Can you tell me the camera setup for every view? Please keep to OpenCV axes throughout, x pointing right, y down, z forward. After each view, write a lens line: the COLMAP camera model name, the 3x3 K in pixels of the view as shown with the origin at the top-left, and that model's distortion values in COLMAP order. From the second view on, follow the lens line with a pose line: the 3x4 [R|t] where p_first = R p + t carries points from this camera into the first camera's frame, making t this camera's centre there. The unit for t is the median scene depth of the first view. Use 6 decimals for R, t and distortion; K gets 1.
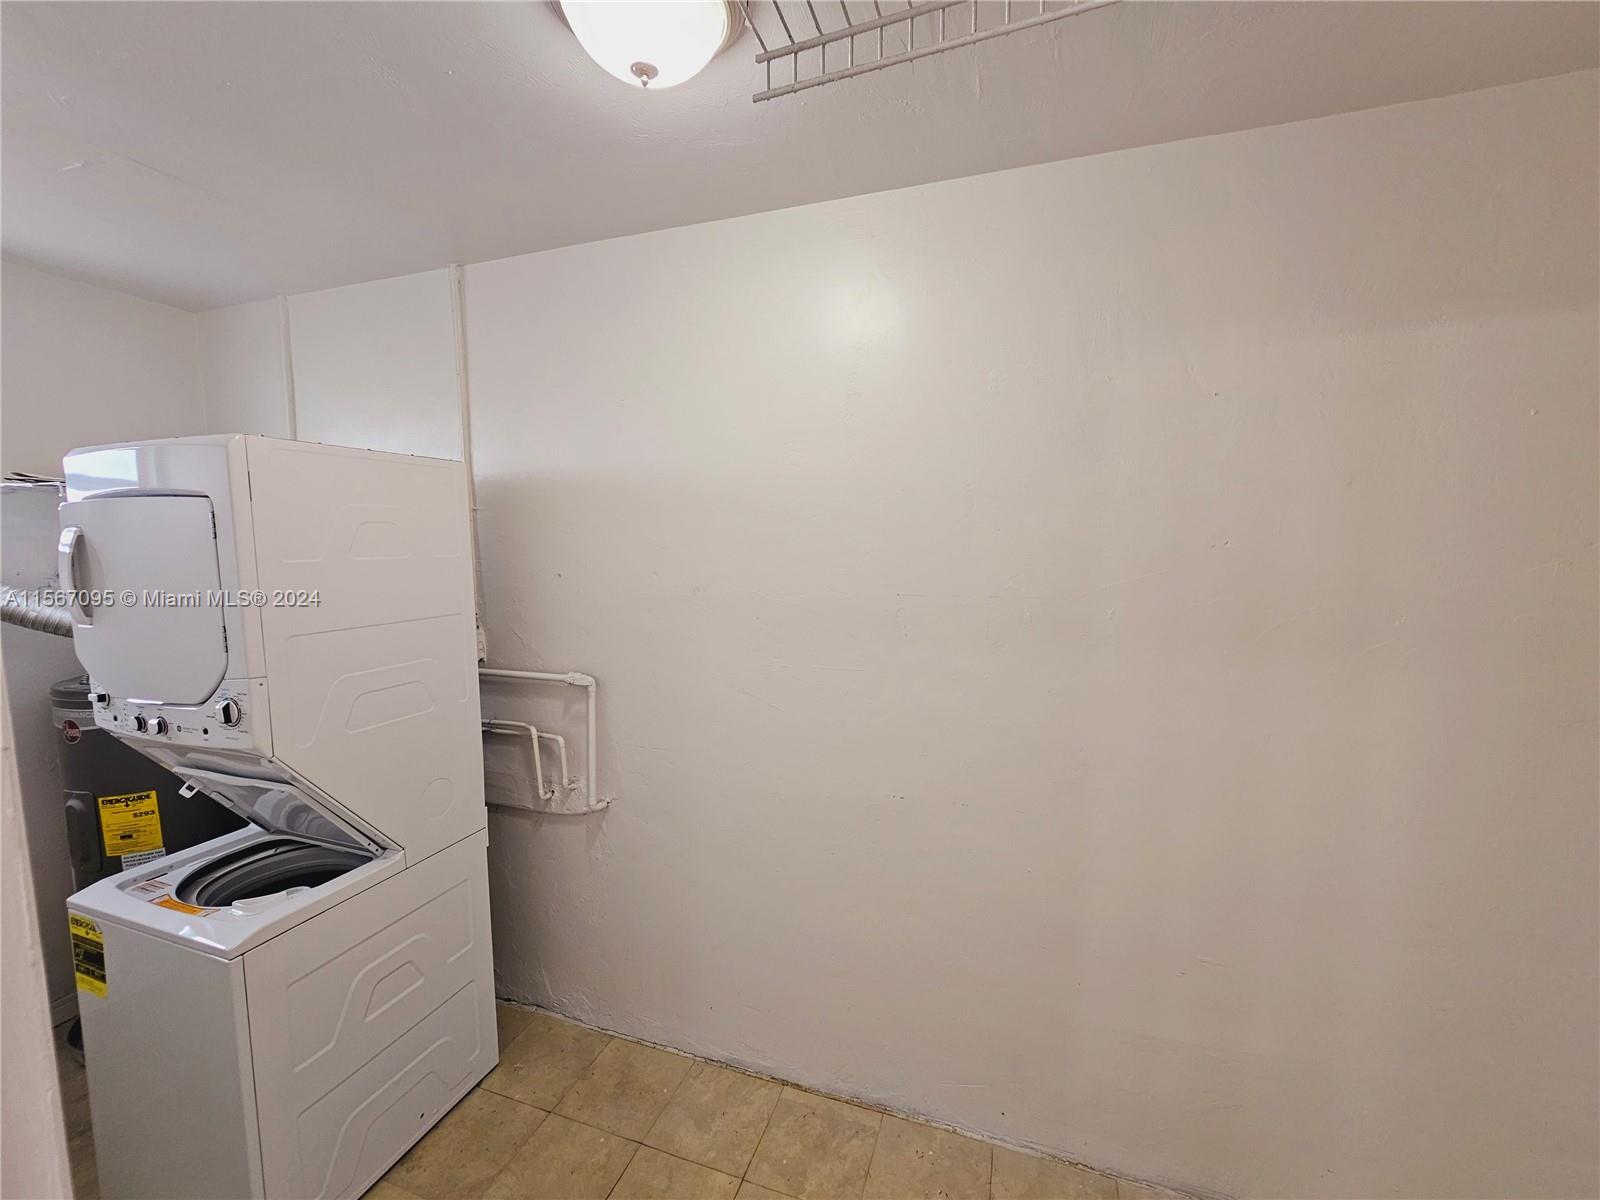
lens RADIAL K [[657.1, 0, 790.5], [0, 657.1, 601.7], [0, 0, 1]] dist [-0.003555, 0.001630]
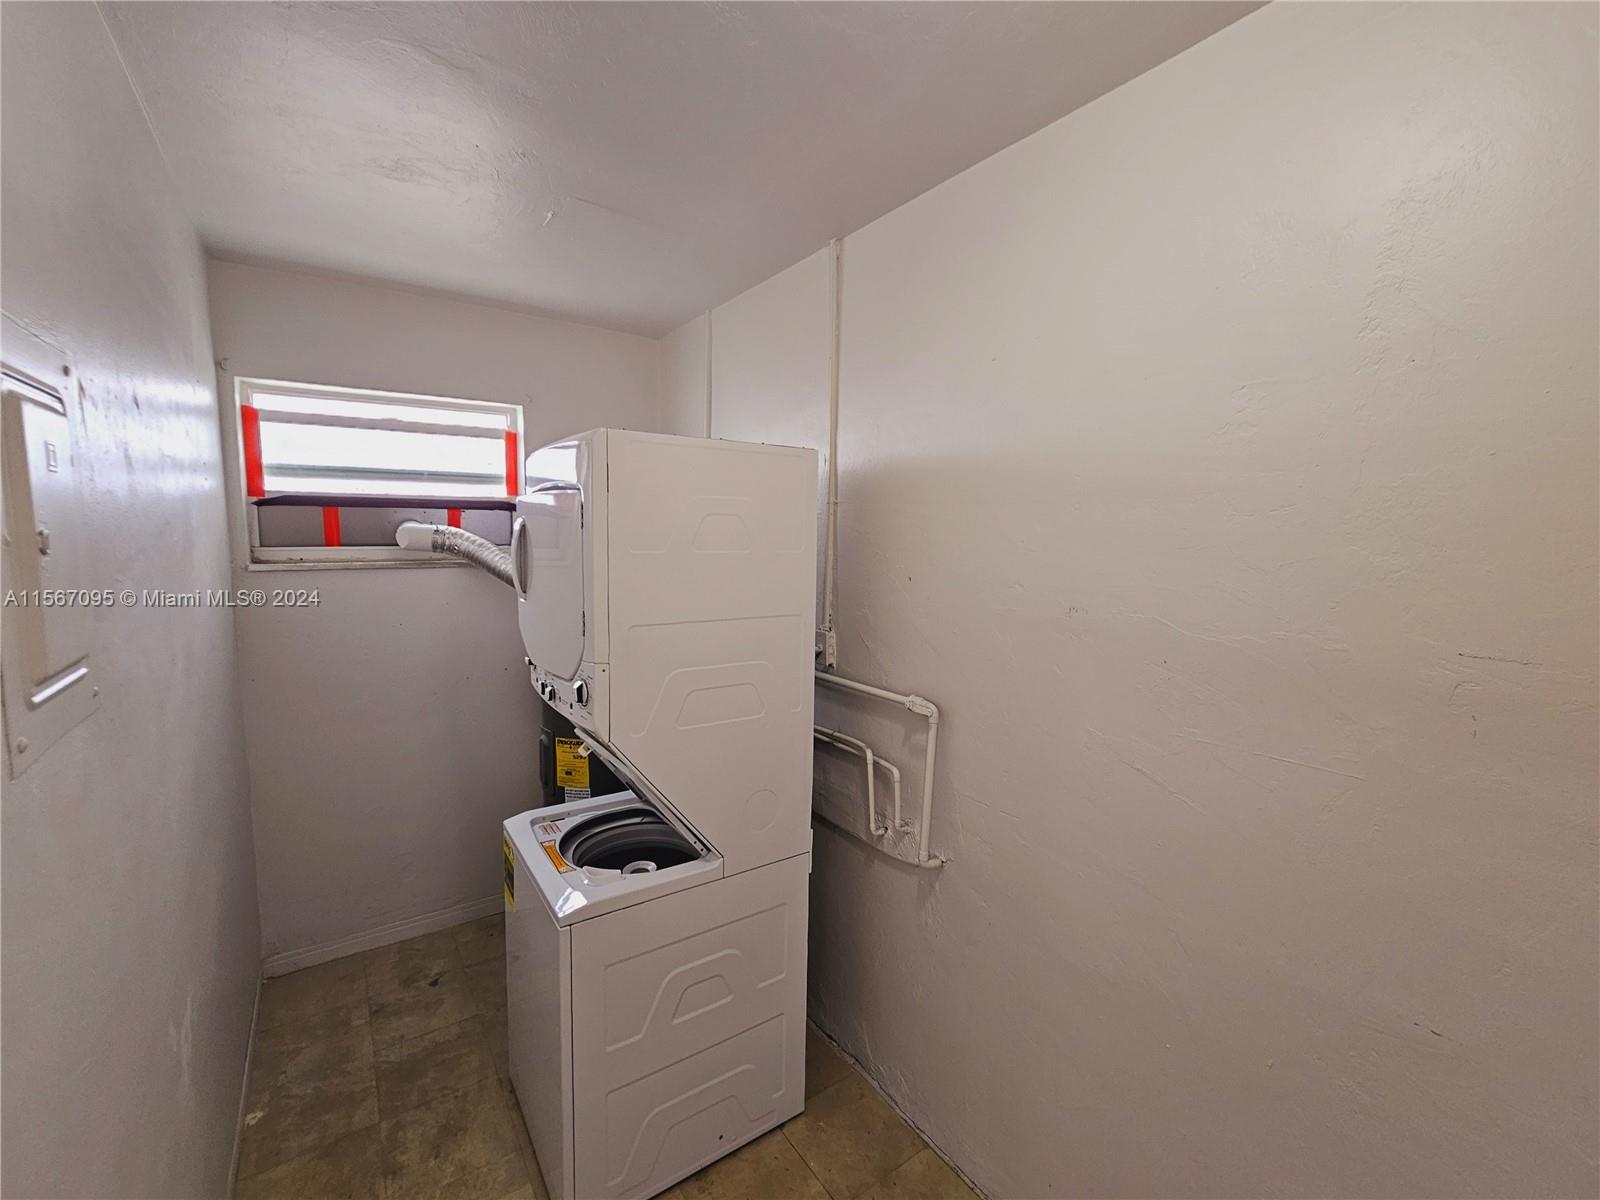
lens RADIAL K [[657.1, 0, 813.7], [0, 657.1, 597.7], [0, 0, 1]] dist [-0.003555, 0.001630]
pose [[0.824035, 0.072824, -0.561839, 0.024538], [-0.076931, 0.996902, 0.016383, -0.021244], [0.561291, 0.029722, 0.827085, 0.234133]]
